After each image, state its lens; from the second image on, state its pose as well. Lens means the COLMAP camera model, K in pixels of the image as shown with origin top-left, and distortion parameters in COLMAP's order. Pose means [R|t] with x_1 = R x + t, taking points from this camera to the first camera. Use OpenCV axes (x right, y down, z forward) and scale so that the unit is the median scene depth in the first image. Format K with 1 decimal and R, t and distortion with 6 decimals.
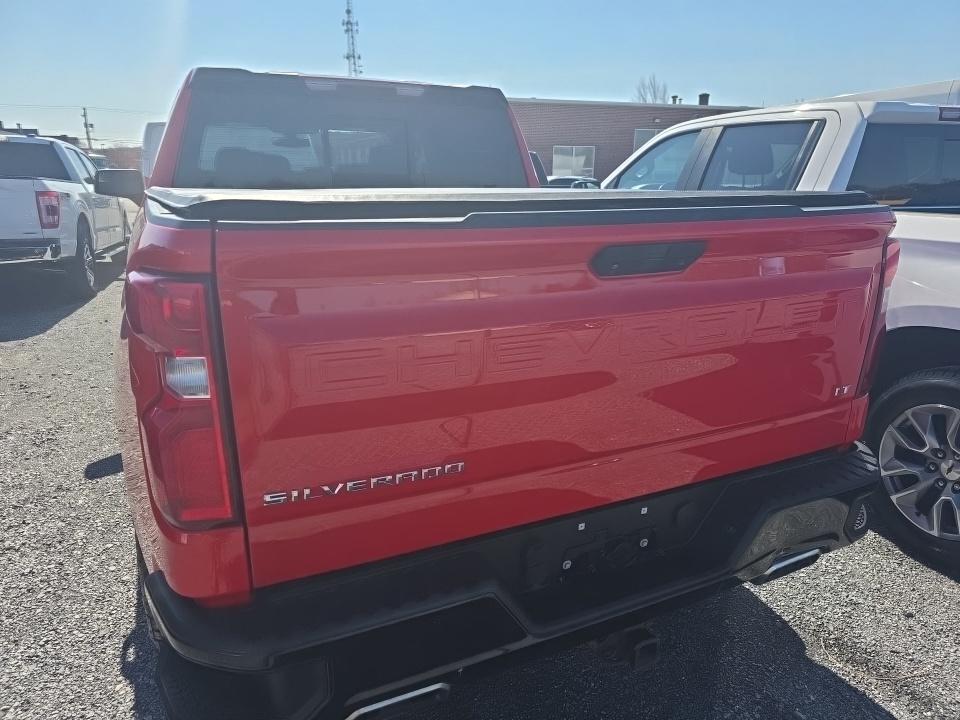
lens RADIAL K [[651.1, 0, 481.7], [0, 651.1, 364.9], [0, 0, 1]] dist [0.059503, -0.060905]
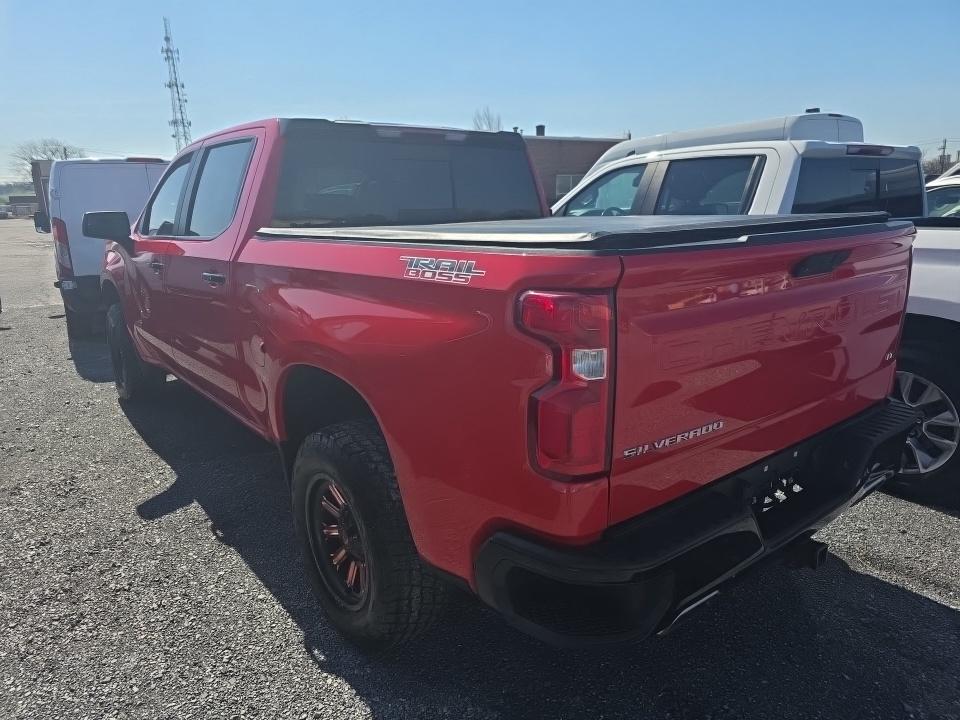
lens RADIAL K [[647.4, 0, 480.0], [0, 647.4, 360.0], [0, 0, 1]] dist [0.059703, -0.066784]
pose [[0.975812, -0.077072, 0.204576, -0.307002], [0.086227, 0.995617, -0.036206, 0.012388], [-0.200889, 0.052971, 0.978181, -0.086811]]
